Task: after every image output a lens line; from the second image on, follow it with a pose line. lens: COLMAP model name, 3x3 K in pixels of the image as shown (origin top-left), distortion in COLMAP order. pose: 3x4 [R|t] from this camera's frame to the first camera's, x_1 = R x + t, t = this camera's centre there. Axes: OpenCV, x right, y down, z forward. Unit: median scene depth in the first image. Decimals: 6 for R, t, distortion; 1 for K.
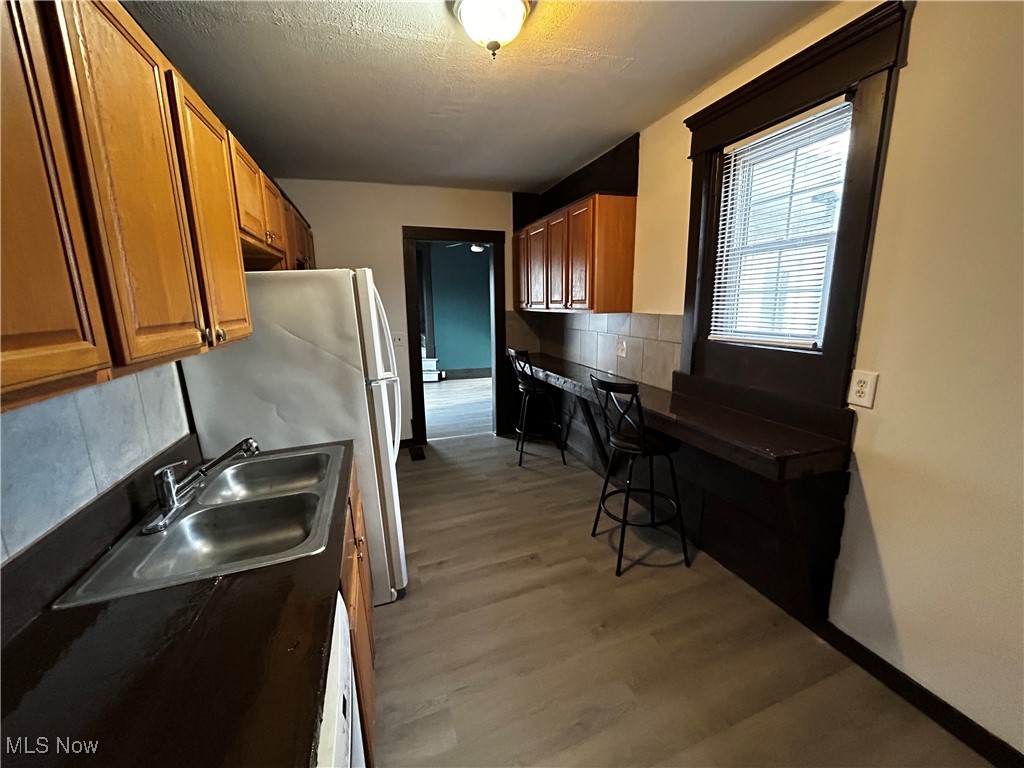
lens RADIAL K [[412.2, 0, 512.0], [0, 412.2, 384.0], [0, 0, 1]] dist [-0.000813, -0.000134]
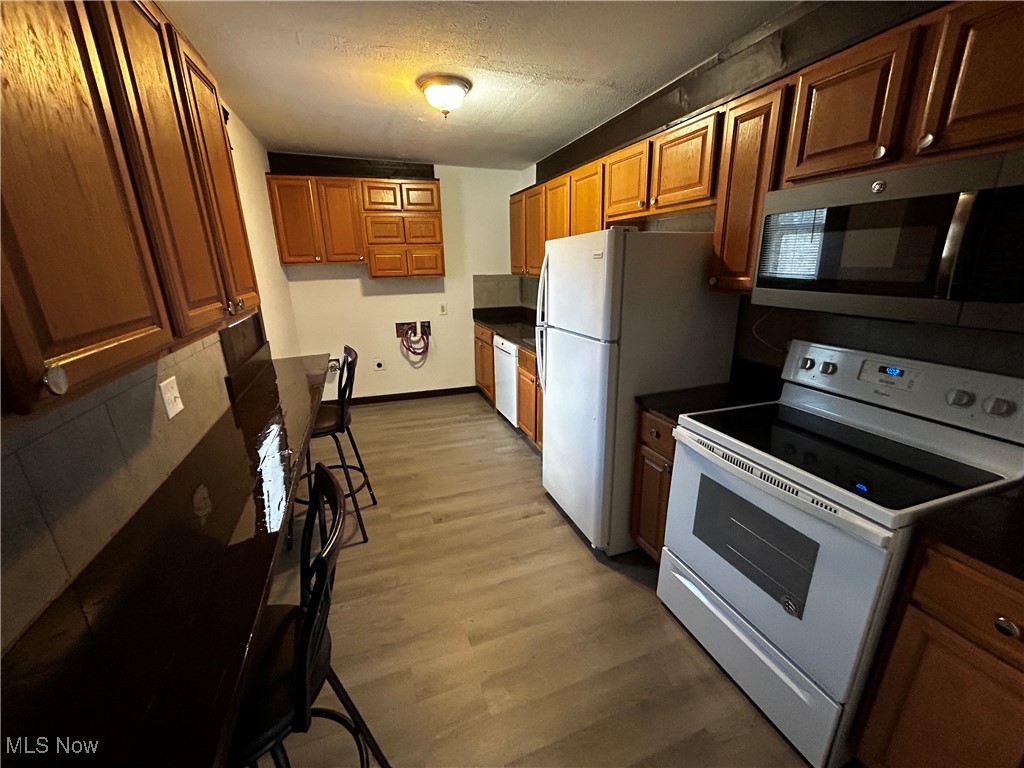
lens RADIAL K [[412.2, 0, 512.0], [0, 412.2, 384.0], [0, 0, 1]] dist [-0.000813, -0.000134]
pose [[-0.998814, 0.048672, -0.000894, -0.188145], [0.042436, 0.879540, 0.473928, -0.469744], [0.023854, 0.473328, -0.880563, 2.218028]]
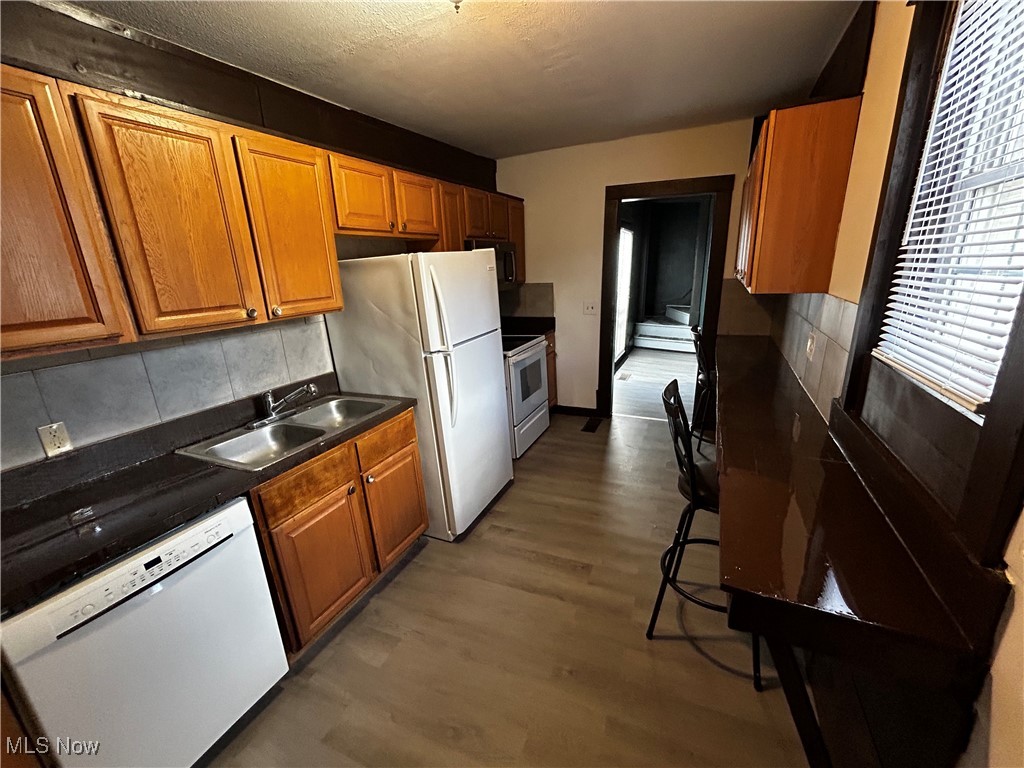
lens RADIAL K [[412.2, 0, 512.0], [0, 412.2, 384.0], [0, 0, 1]] dist [-0.000813, -0.000134]
pose [[0.723963, 0.184820, -0.664620, 0.581269], [-0.114853, 0.982288, 0.148050, -0.111946], [0.680211, -0.030849, 0.732367, 0.304273]]
